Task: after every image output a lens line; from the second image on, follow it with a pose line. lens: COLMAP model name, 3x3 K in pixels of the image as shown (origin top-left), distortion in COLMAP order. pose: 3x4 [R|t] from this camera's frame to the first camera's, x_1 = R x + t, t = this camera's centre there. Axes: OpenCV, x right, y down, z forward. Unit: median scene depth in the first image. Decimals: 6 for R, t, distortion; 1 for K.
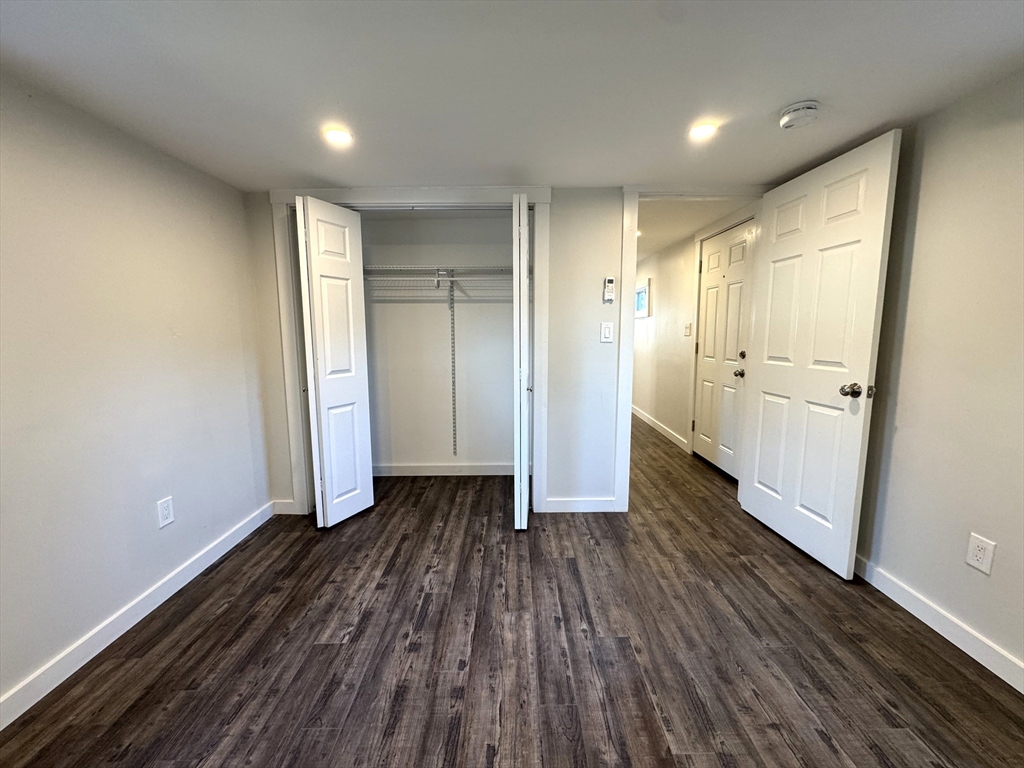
lens RADIAL K [[407.8, 0, 512.4], [0, 407.8, 381.5], [0, 0, 1]] dist [-0.000826, -0.000146]
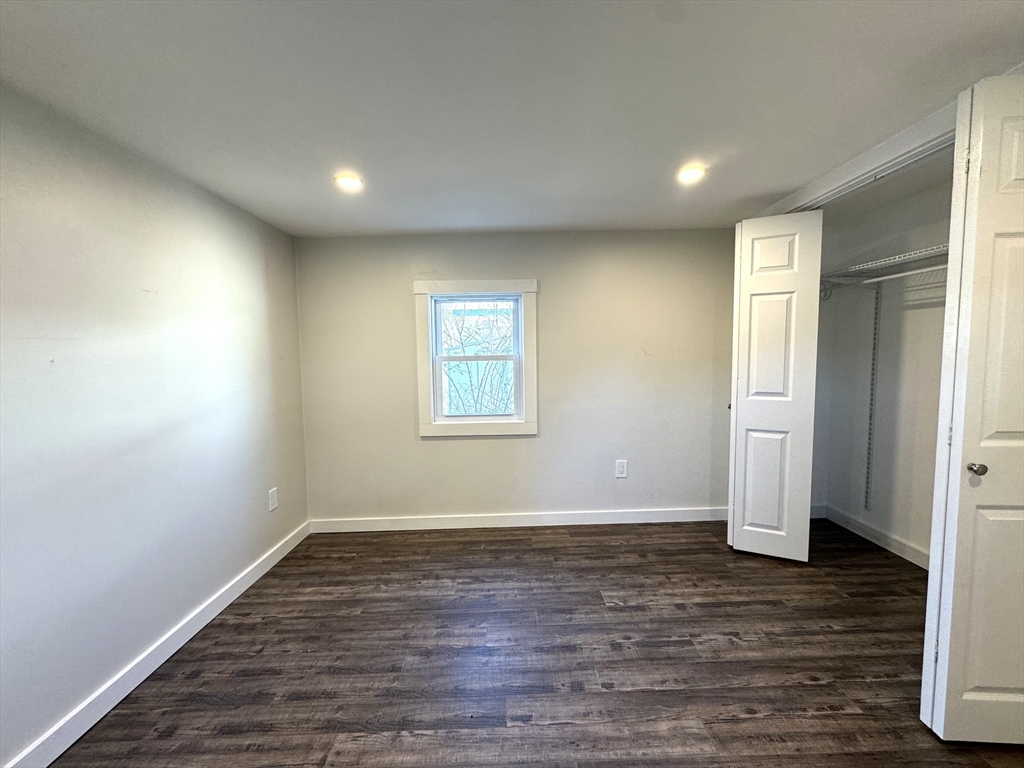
lens RADIAL K [[407.8, 0, 514.3], [0, 407.8, 383.0], [0, 0, 1]] dist [-0.000826, -0.000146]
pose [[0.008688, 0.079987, -0.996758, 0.656243], [-0.112382, 0.990559, 0.078510, -0.076326], [0.993627, 0.111336, 0.017595, 0.540478]]
